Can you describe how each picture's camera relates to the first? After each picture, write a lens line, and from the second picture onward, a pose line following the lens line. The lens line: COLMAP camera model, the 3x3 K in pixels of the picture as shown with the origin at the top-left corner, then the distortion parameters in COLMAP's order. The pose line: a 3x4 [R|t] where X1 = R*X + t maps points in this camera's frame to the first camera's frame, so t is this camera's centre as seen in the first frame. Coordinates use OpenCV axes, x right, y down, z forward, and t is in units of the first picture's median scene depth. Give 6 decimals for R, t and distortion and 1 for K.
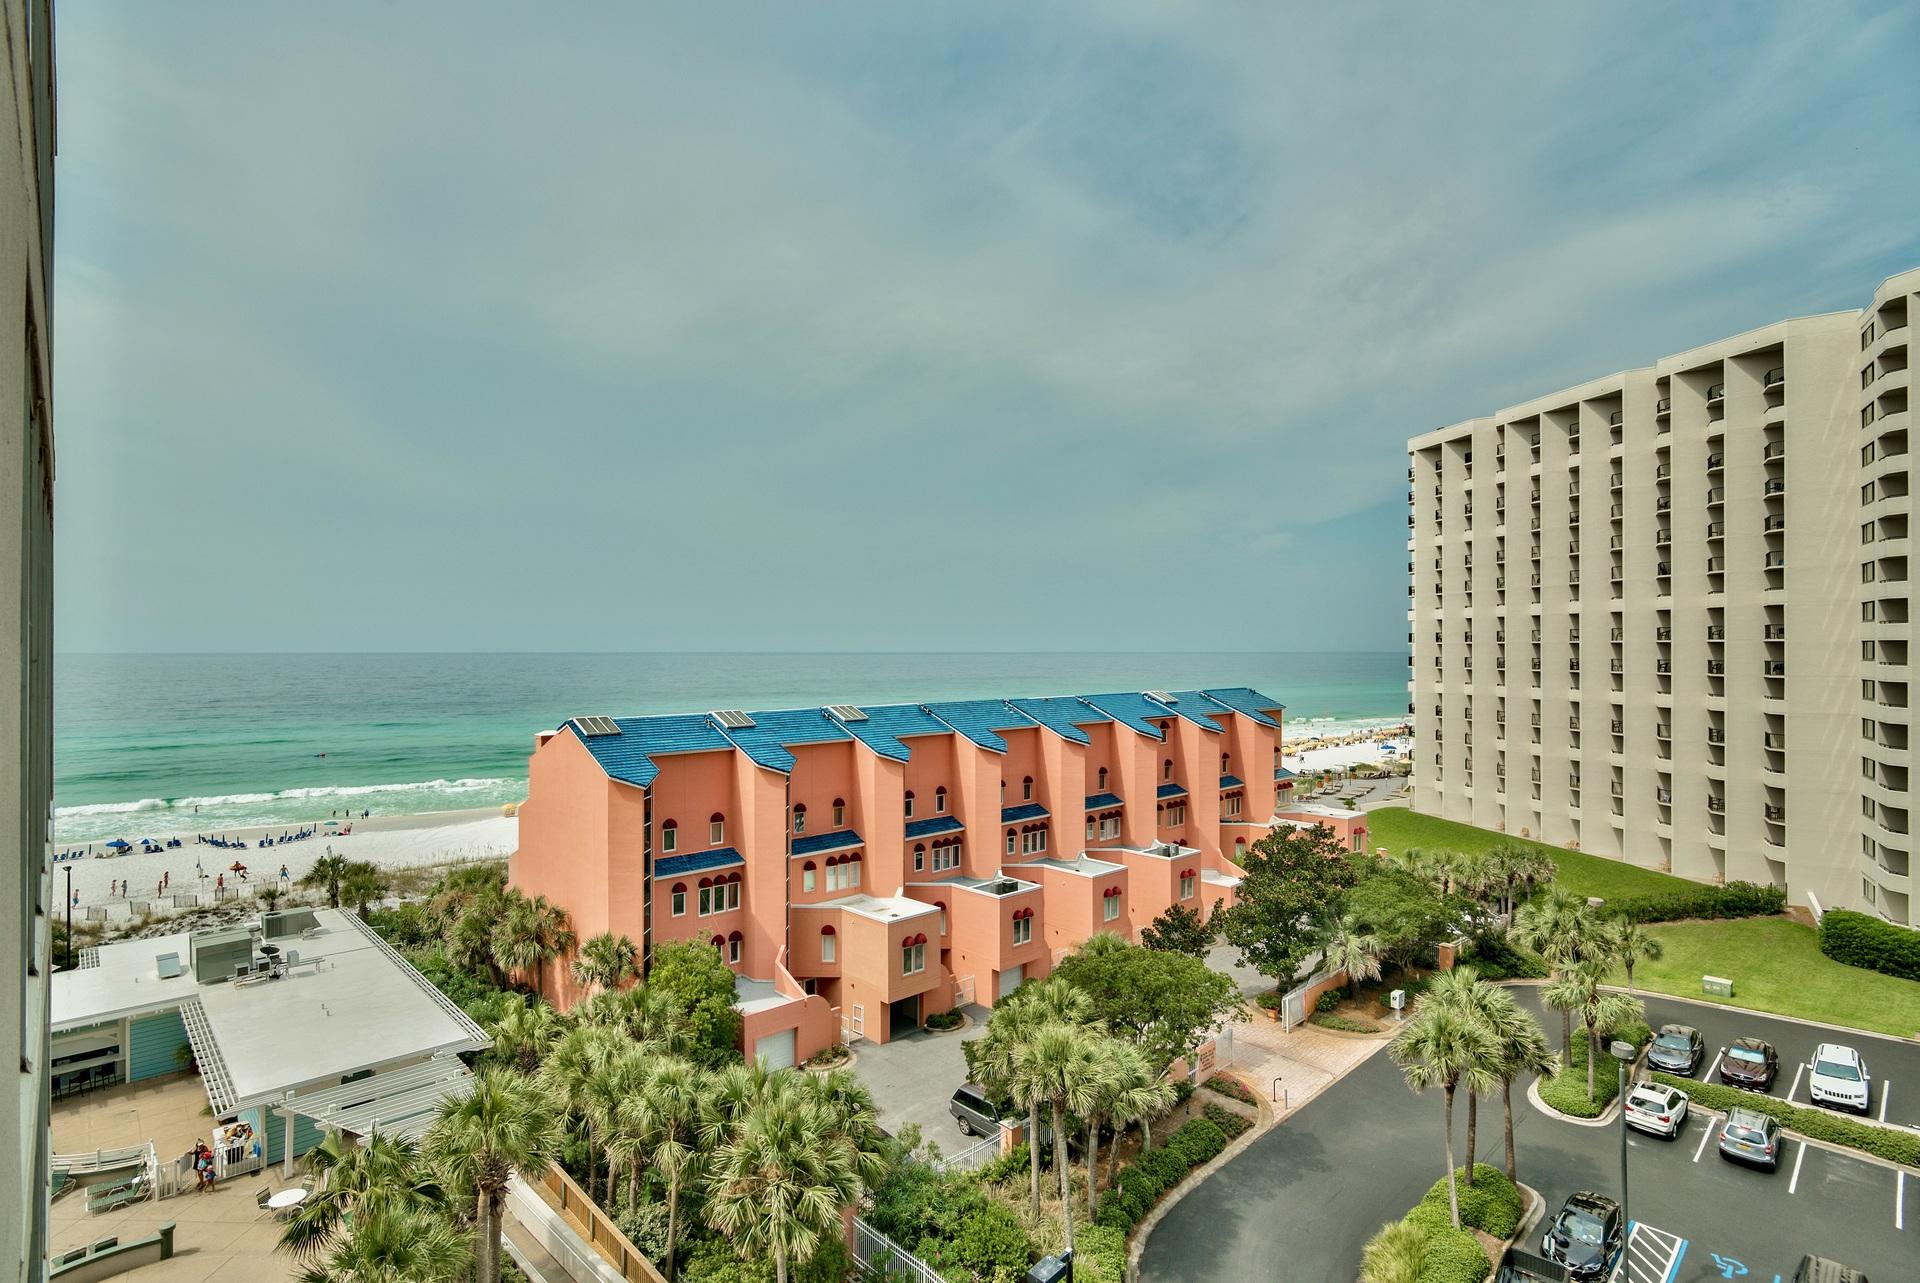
lens RADIAL K [[939.0, 0, 949.6], [0, 939.0, 652.6], [0, 0, 1]] dist [-0.004861, 0.001873]
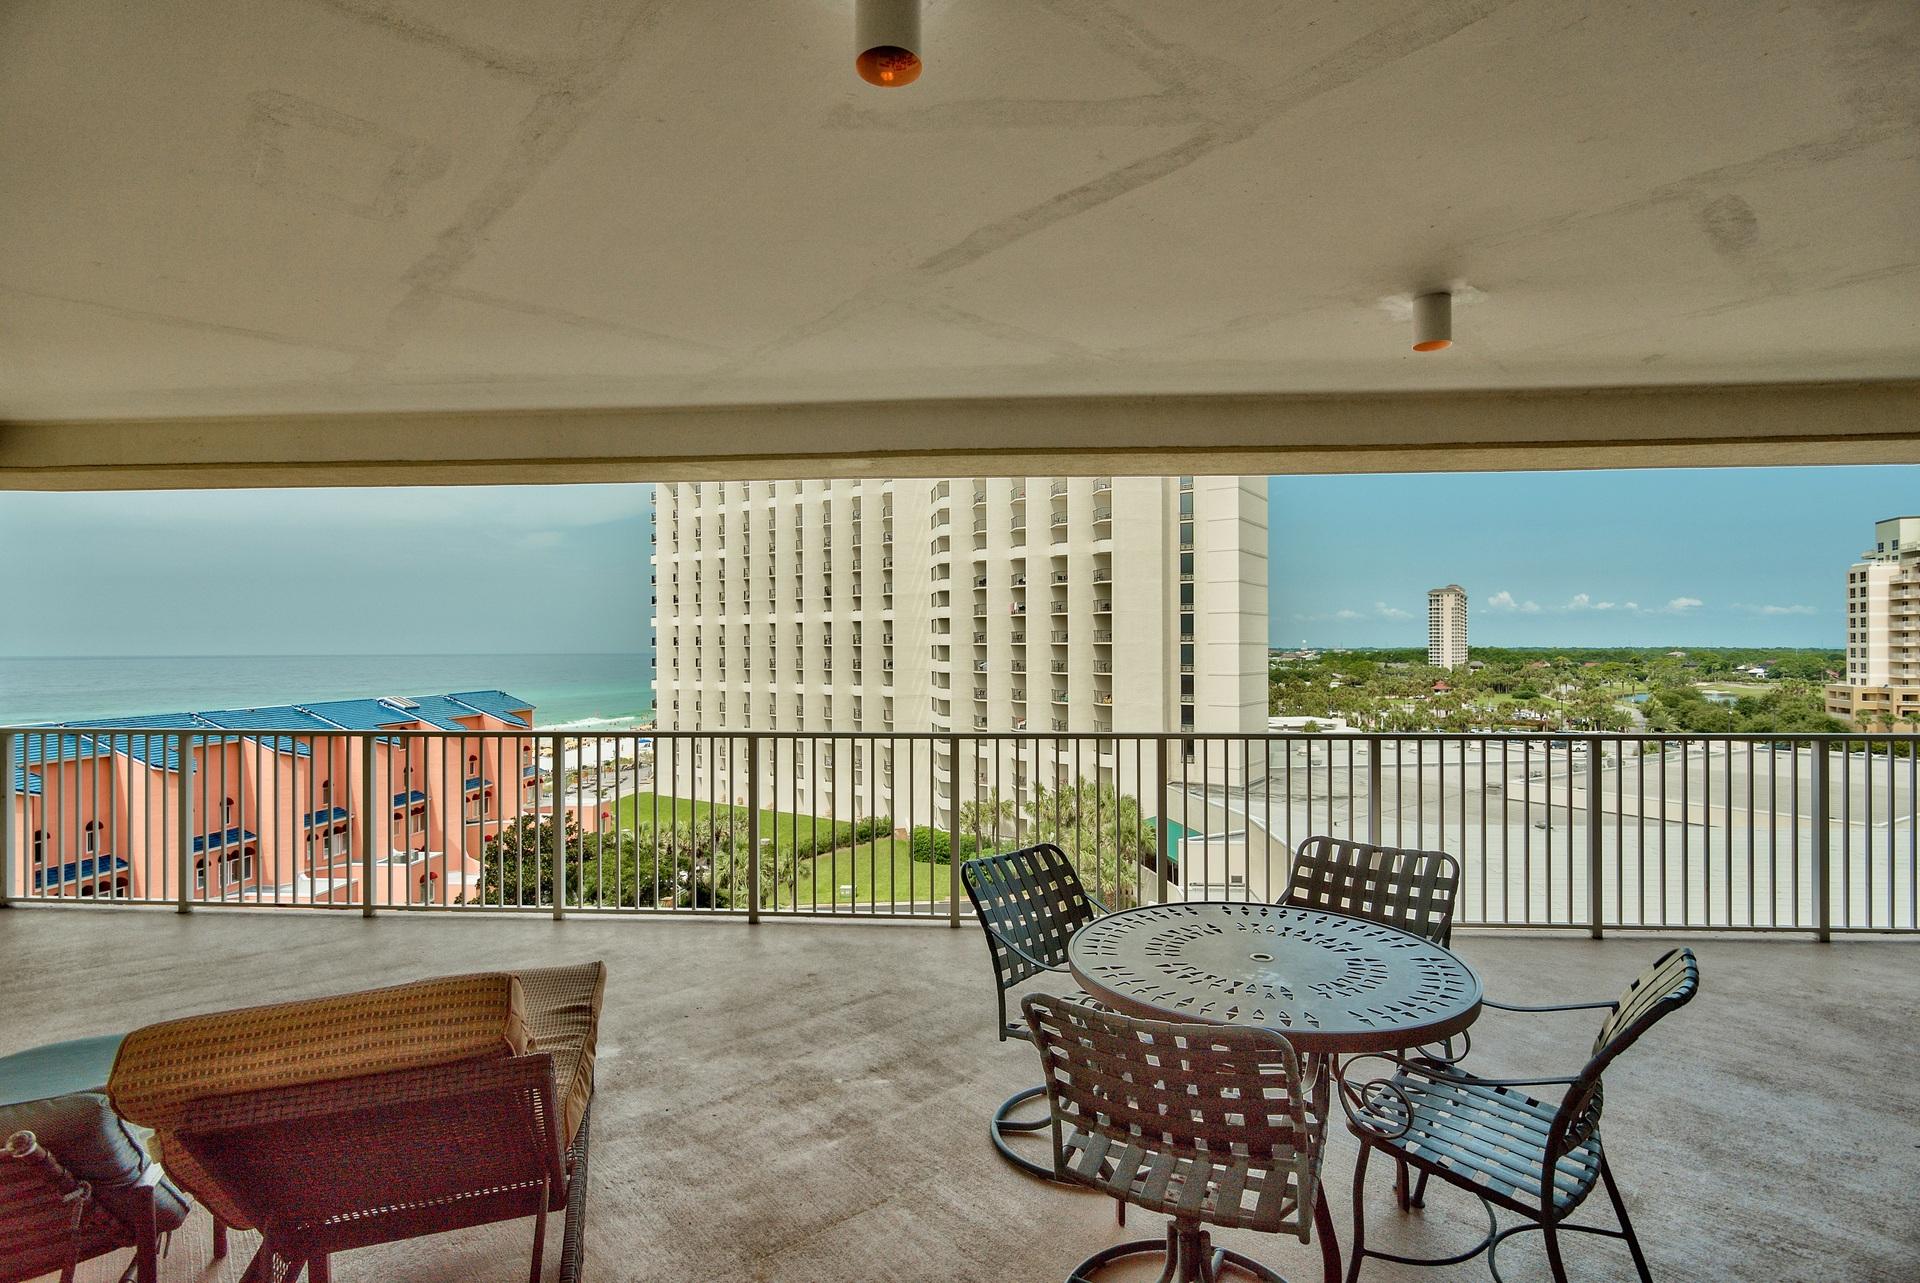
lens RADIAL K [[939.0, 0, 967.2], [0, 939.0, 652.2], [0, 0, 1]] dist [-0.004861, 0.001873]
pose [[0.729654, -0.004648, 0.683800, -0.010729], [0.006594, 0.999978, -0.000240, -0.000597], [-0.683784, 0.004684, 0.729669, -0.140865]]
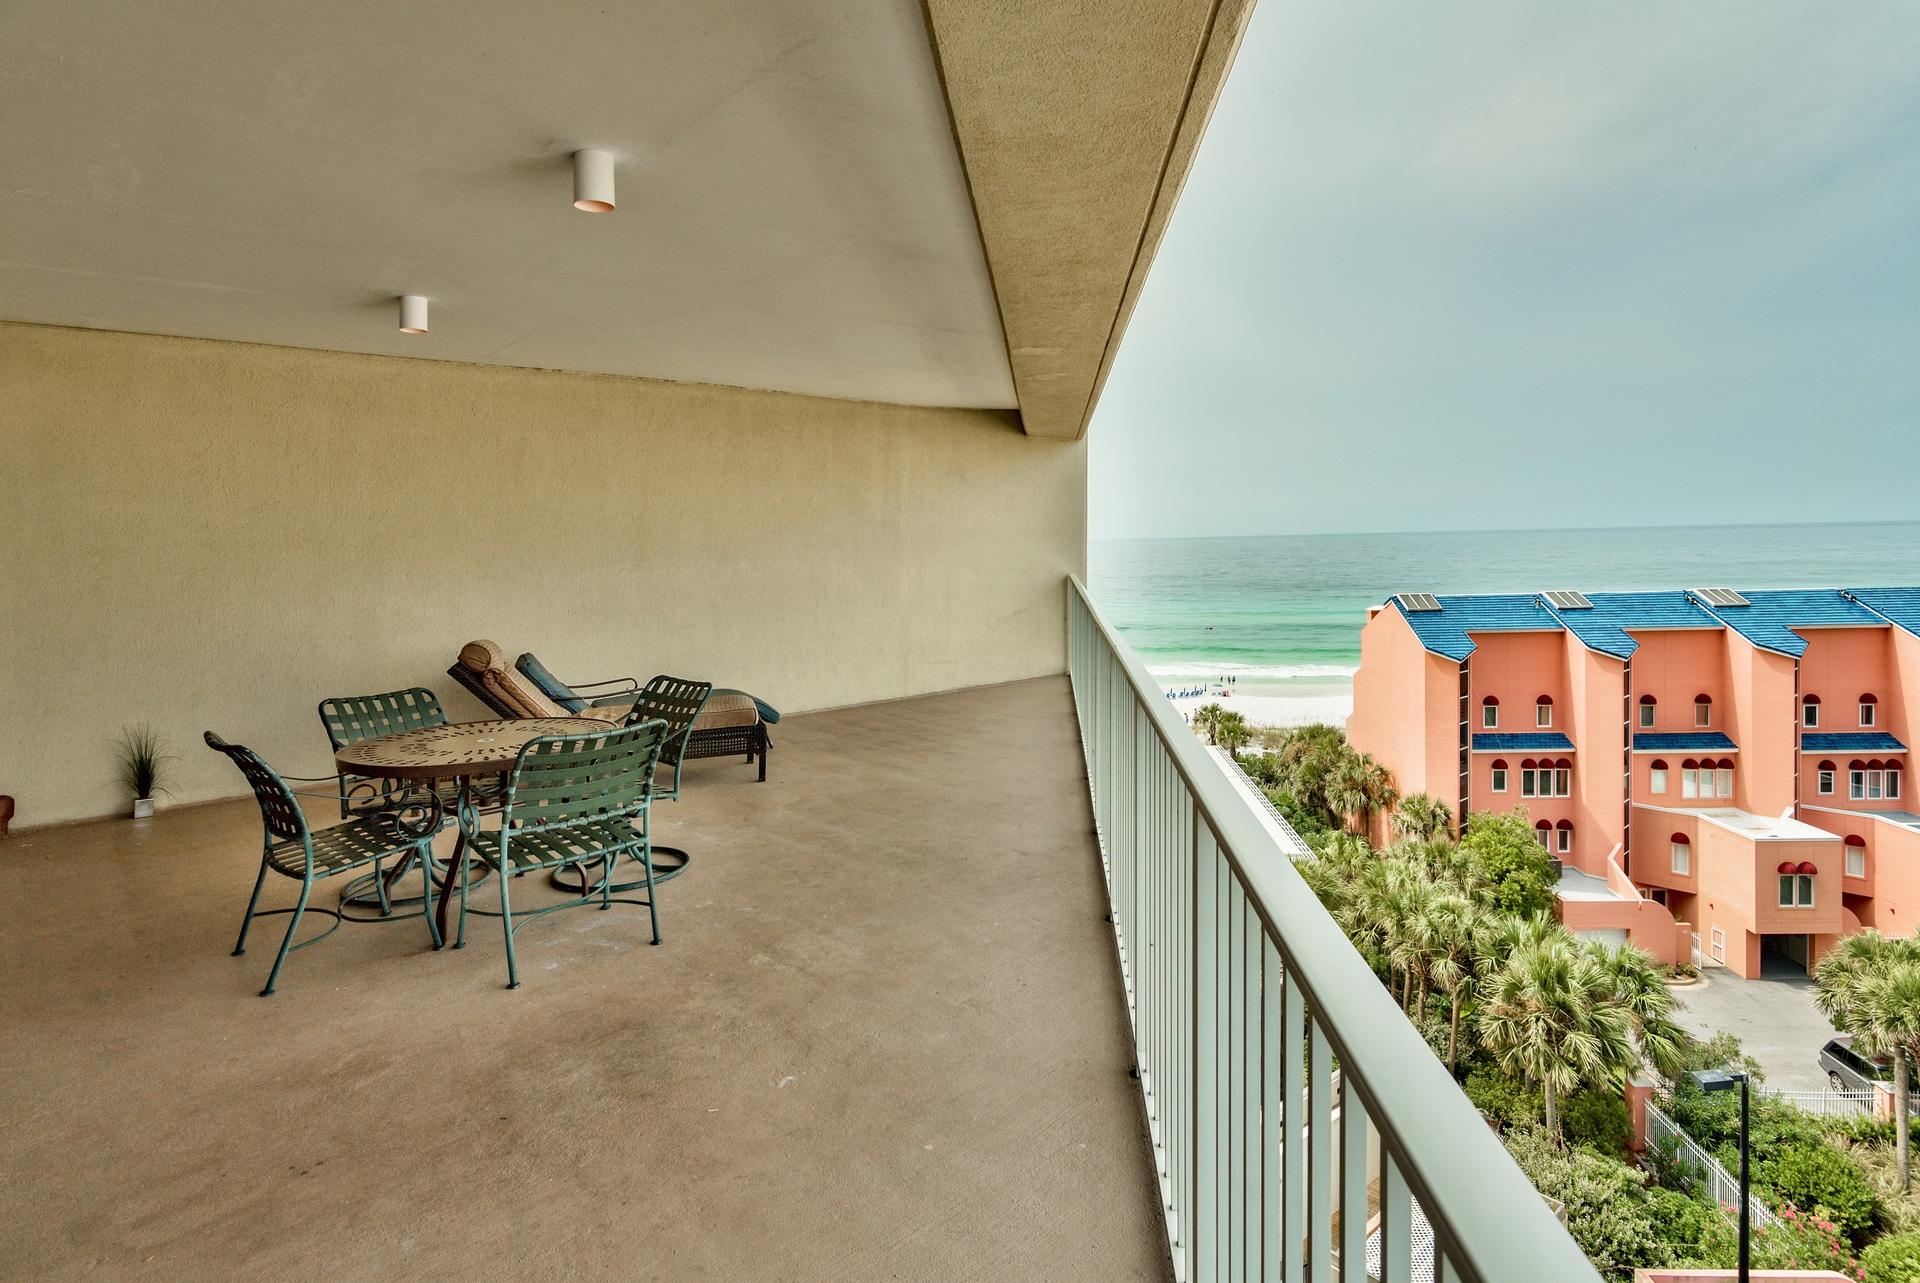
lens RADIAL K [[939.0, 0, 975.4], [0, 939.0, 639.5], [0, 0, 1]] dist [-0.004861, 0.001873]
pose [[0.672786, 0.061560, -0.737272, 0.066772], [0.022730, 0.994342, 0.103767, -0.001469], [0.739488, -0.086571, 0.667580, -0.080284]]
